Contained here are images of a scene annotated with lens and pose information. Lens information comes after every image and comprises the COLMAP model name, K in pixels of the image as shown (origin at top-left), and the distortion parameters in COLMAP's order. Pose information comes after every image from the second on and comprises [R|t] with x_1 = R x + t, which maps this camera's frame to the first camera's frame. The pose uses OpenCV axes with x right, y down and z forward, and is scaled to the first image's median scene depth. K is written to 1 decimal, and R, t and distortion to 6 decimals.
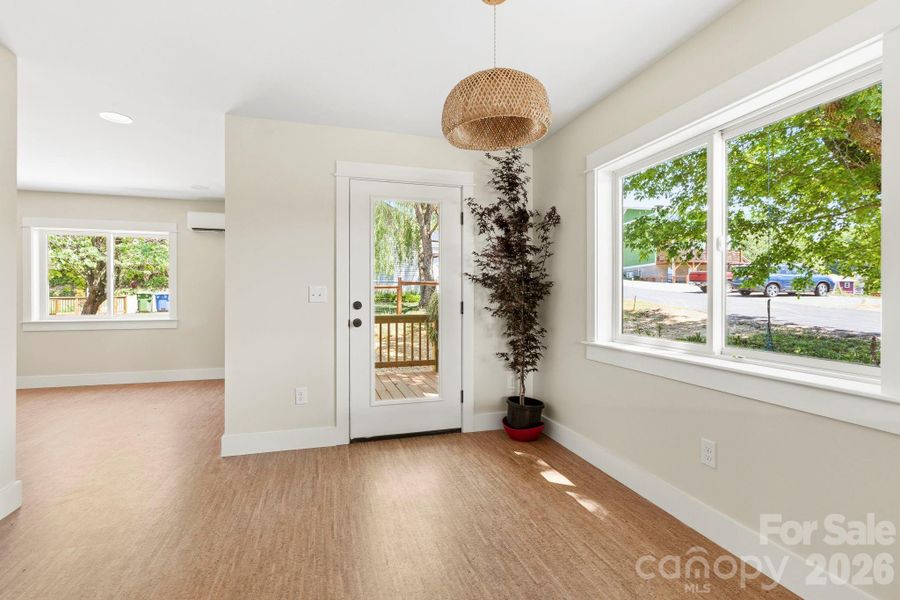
lens RADIAL K [[405.9, 0, 446.3], [0, 405.9, 294.4], [0, 0, 1]] dist [-0.001138, -0.000090]
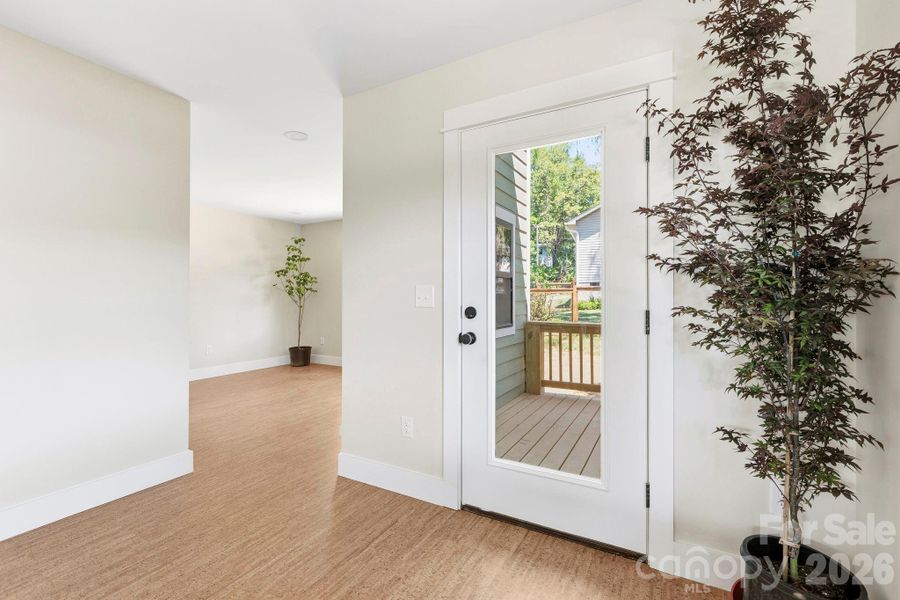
lens RADIAL K [[405.9, 0, 446.3], [0, 405.9, 294.4], [0, 0, 1]] dist [-0.001138, -0.000090]
pose [[0.696631, -0.003987, -0.717418, 0.237788], [0.002971, 0.999992, -0.002672, -0.001857], [0.717423, -0.000270, 0.696637, 0.475056]]
